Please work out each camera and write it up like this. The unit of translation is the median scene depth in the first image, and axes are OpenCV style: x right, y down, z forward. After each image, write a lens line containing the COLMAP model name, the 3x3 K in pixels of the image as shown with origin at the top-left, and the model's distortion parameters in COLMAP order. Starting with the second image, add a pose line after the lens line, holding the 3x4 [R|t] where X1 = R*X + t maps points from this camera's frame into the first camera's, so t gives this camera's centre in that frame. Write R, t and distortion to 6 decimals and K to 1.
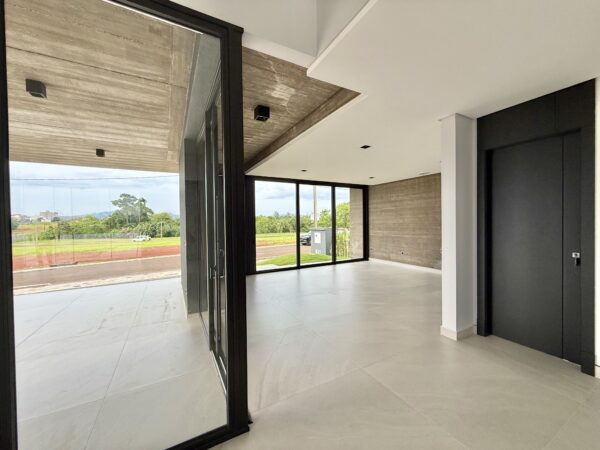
lens RADIAL K [[236.9, 0, 300.0], [0, 236.9, 225.0], [0, 0, 1]] dist [-0.001924, -0.000035]
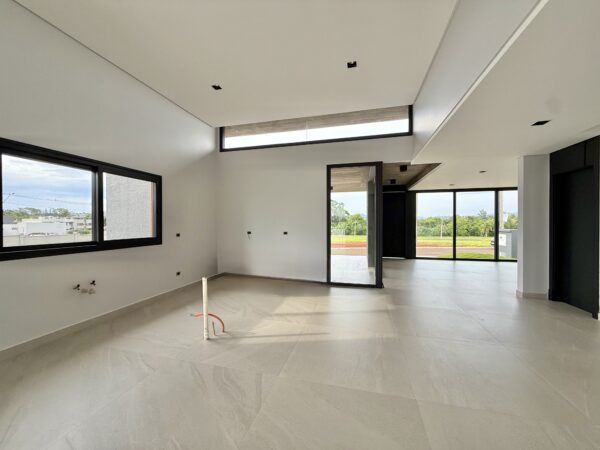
lens RADIAL K [[231.3, 0, 300.0], [0, 231.3, 225.0], [0, 0, 1]] dist [0.016592, 0.000014]
pose [[0.722568, 0.017186, -0.691087, 0.252073], [-0.018164, 0.999818, 0.005873, 0.006791], [0.691062, 0.008309, 0.722748, -0.451448]]
